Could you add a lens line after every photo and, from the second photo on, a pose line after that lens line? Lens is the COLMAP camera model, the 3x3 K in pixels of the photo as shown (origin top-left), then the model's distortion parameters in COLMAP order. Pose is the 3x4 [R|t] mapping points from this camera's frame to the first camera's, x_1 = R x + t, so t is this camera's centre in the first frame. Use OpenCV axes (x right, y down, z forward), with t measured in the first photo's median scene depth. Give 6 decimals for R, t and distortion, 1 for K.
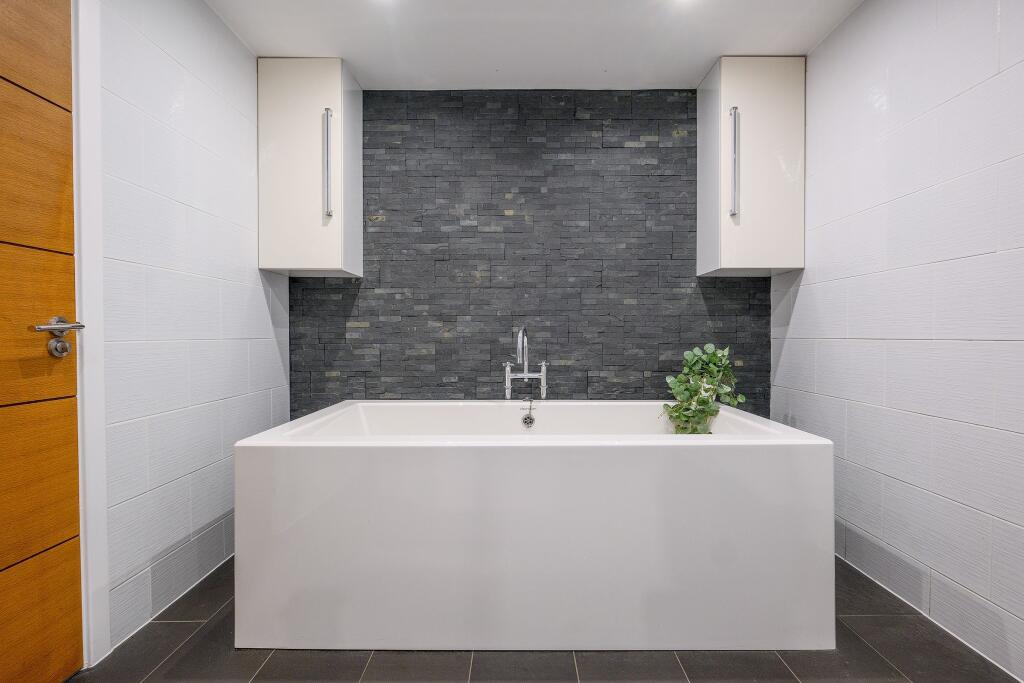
lens RADIAL K [[512.9, 0, 538.4], [0, 512.9, 334.7], [0, 0, 1]] dist [-0.000709, 0.000492]
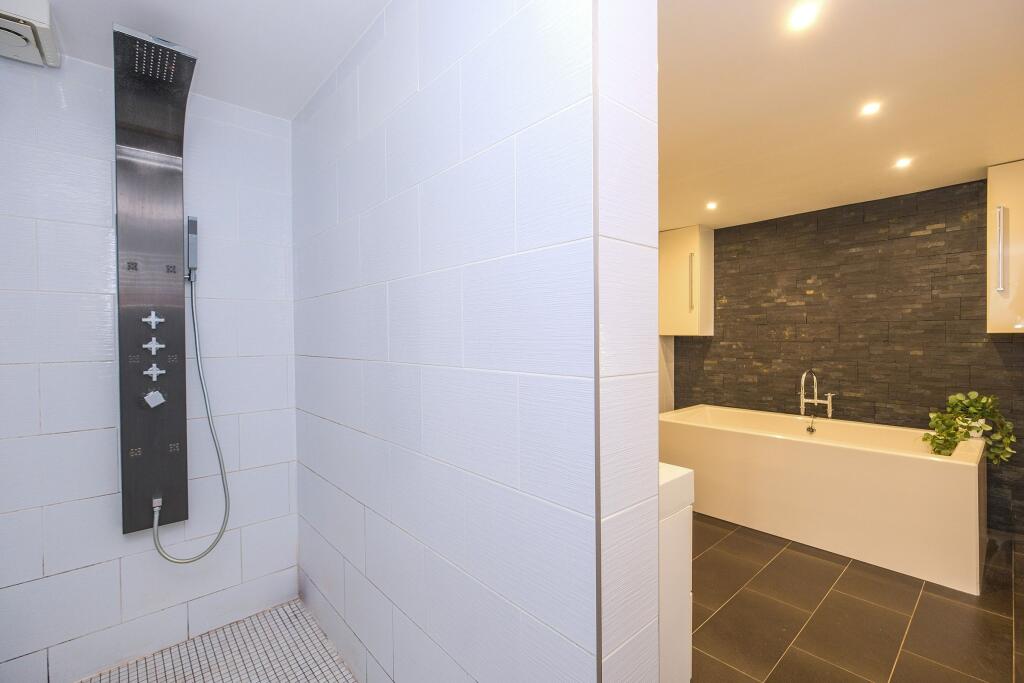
lens RADIAL K [[444.6, 0, 512.8], [0, 444.6, 342.0], [0, 0, 1]] dist [-0.009430, 0.000012]
pose [[0.661125, 0.005499, -0.750256, 0.343942], [-0.008168, 0.999967, 0.000132, -0.084274], [0.750232, 0.006041, 0.661148, -0.520716]]
